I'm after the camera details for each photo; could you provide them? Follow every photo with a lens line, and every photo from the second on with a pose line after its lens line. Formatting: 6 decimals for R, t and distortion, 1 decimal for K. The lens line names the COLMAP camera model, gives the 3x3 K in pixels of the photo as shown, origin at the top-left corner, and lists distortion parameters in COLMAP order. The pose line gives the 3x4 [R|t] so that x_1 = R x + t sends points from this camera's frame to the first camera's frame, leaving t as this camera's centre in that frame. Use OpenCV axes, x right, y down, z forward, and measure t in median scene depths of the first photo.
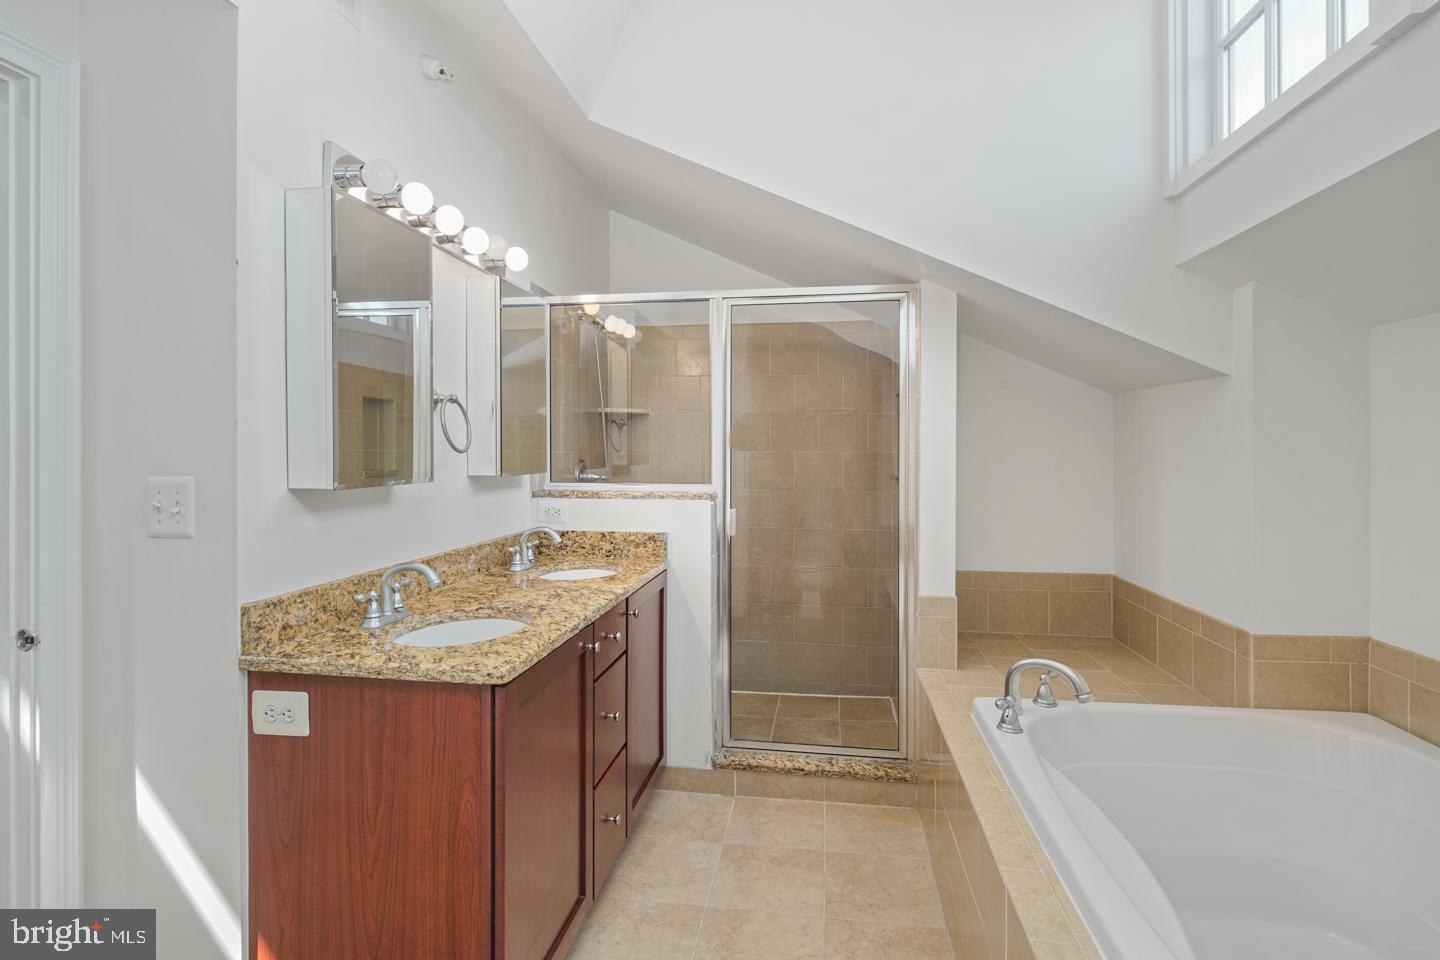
lens RADIAL K [[714.7, 0, 718.9], [0, 714.7, 456.3], [0, 0, 1]] dist [-0.000968, -0.000554]
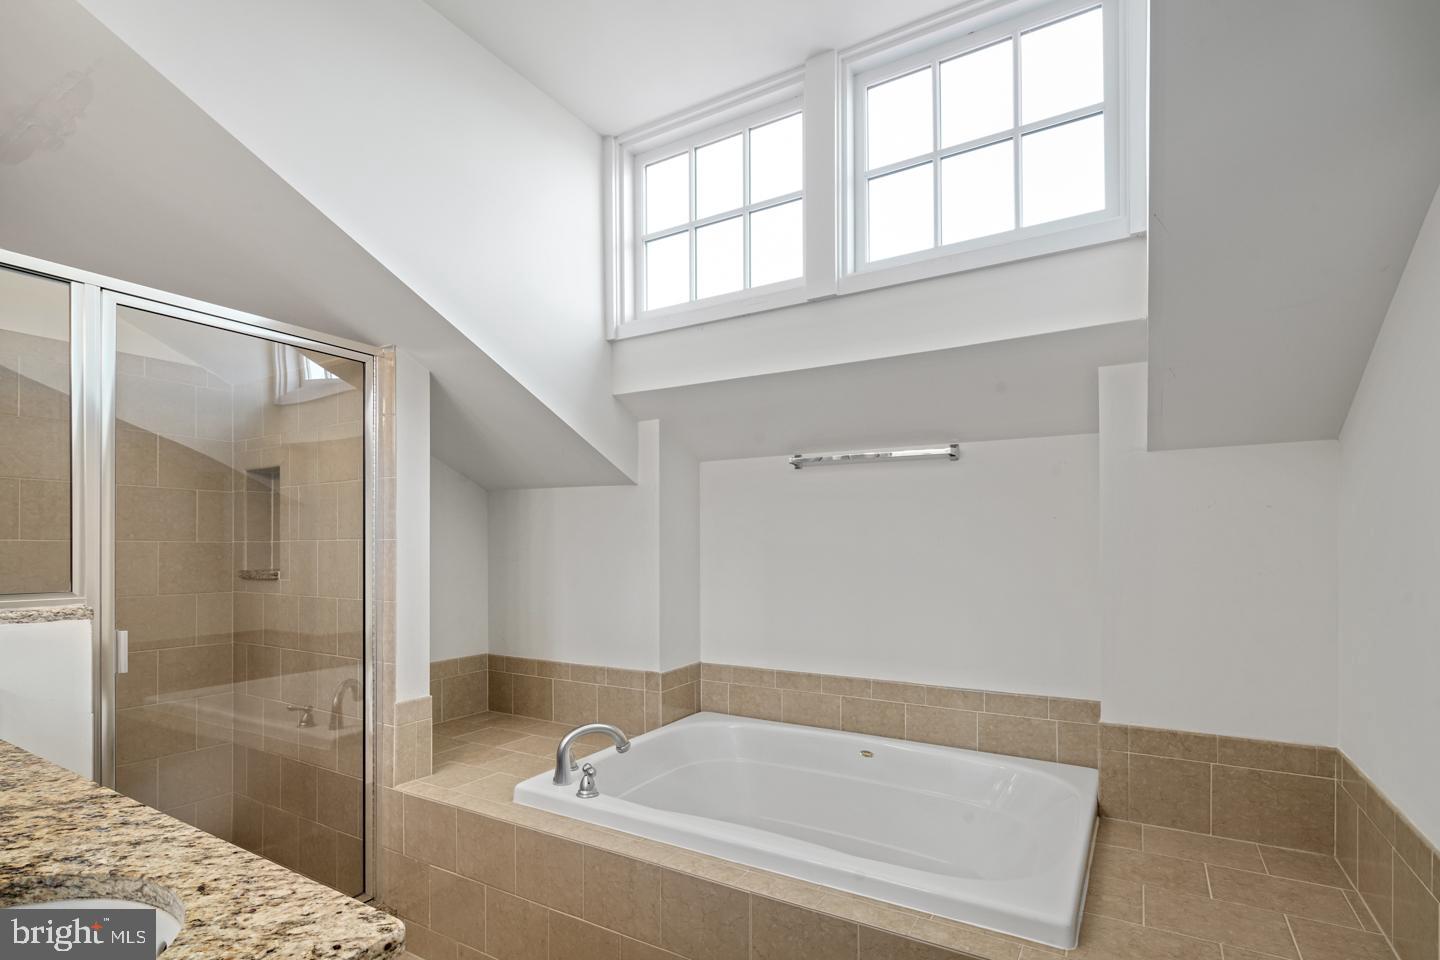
lens RADIAL K [[705.9, 0, 718.6], [0, 705.9, 542.9], [0, 0, 1]] dist [0.001044, 0.000216]
pose [[0.387415, 0.003042, 0.921900, -0.420143], [0.008612, 0.999939, -0.006919, 0.006861], [-0.921865, 0.010620, 0.387365, 0.325281]]
